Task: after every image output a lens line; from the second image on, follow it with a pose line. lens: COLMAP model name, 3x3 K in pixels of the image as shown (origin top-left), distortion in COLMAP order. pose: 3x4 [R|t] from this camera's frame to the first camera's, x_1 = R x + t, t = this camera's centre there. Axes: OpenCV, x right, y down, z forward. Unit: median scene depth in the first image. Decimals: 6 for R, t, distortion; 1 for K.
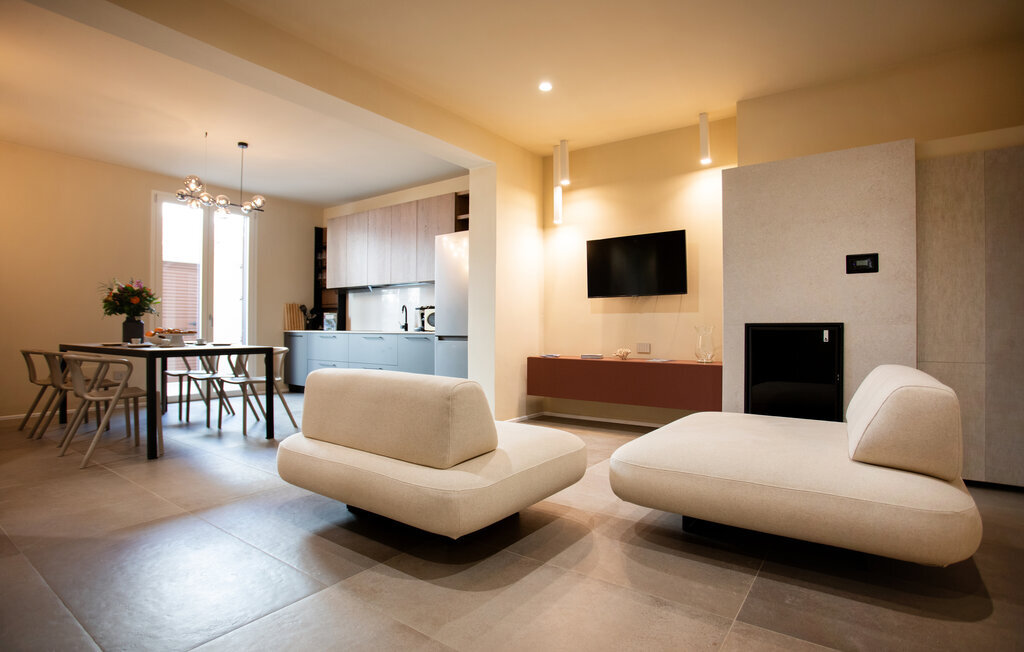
lens RADIAL K [[518.3, 0, 512.9], [0, 518.3, 323.2], [0, 0, 1]] dist [-0.039023, 0.001373]
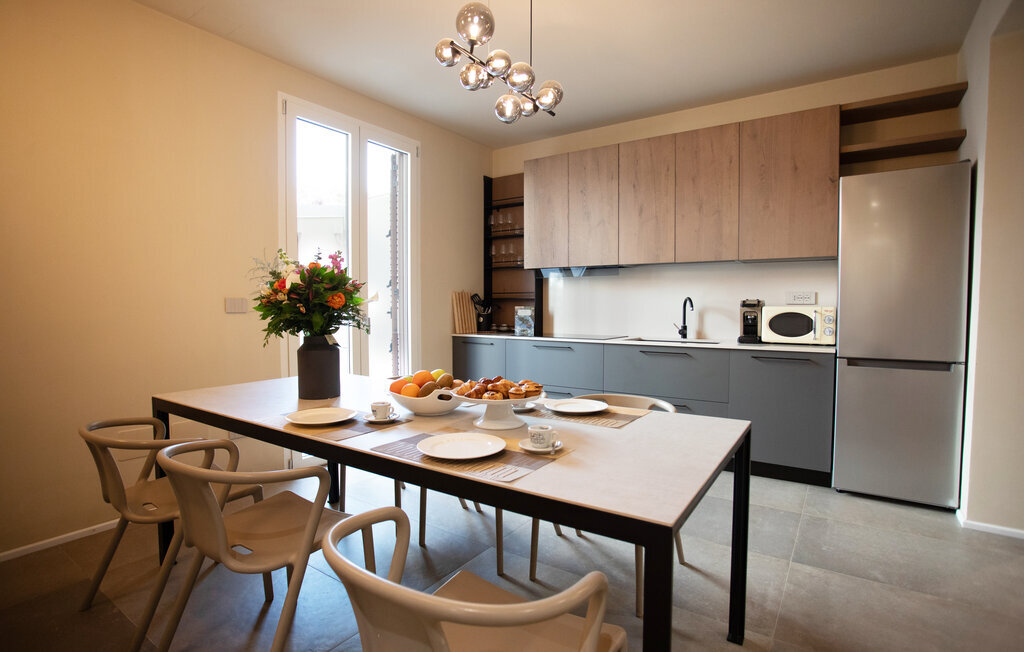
lens RADIAL K [[494.8, 0, 515.5], [0, 494.8, 323.8], [0, 0, 1]] dist [-0.053019, -0.000210]
pose [[0.999230, -0.004139, 0.039027, -0.396137], [0.002214, 0.998785, 0.049228, -0.029373], [-0.039183, -0.049103, 0.998025, 0.377361]]
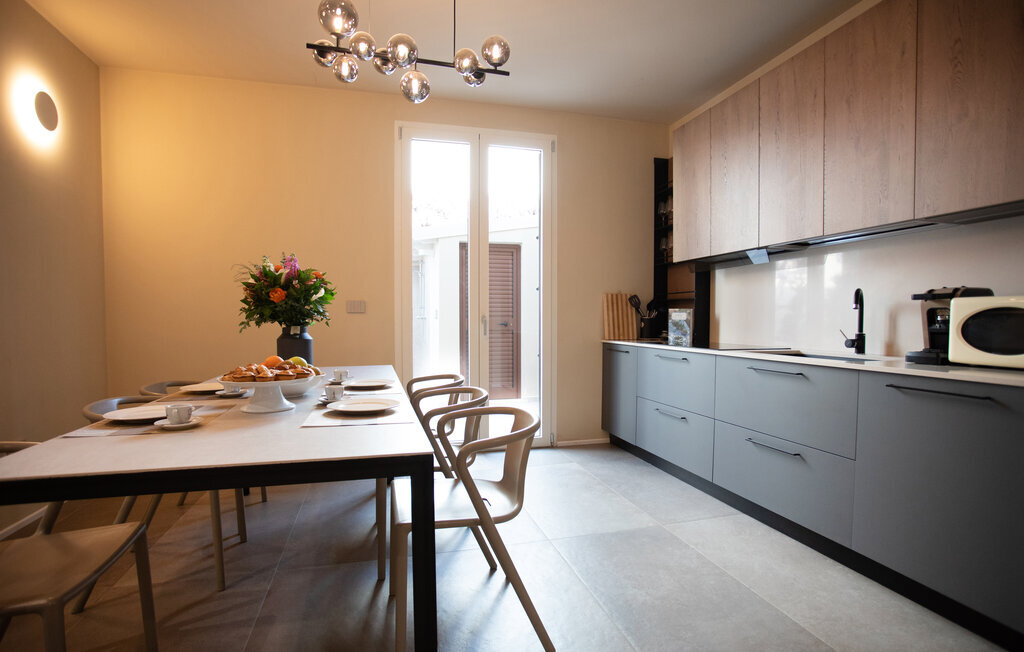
lens RADIAL K [[518.3, 0, 520.8], [0, 518.3, 327.4], [0, 0, 1]] dist [-0.039023, 0.001373]
pose [[0.787998, 0.008486, -0.615620, -0.158222], [0.009428, 0.999621, 0.025847, -0.016283], [0.615606, -0.026172, 0.787619, 0.486313]]
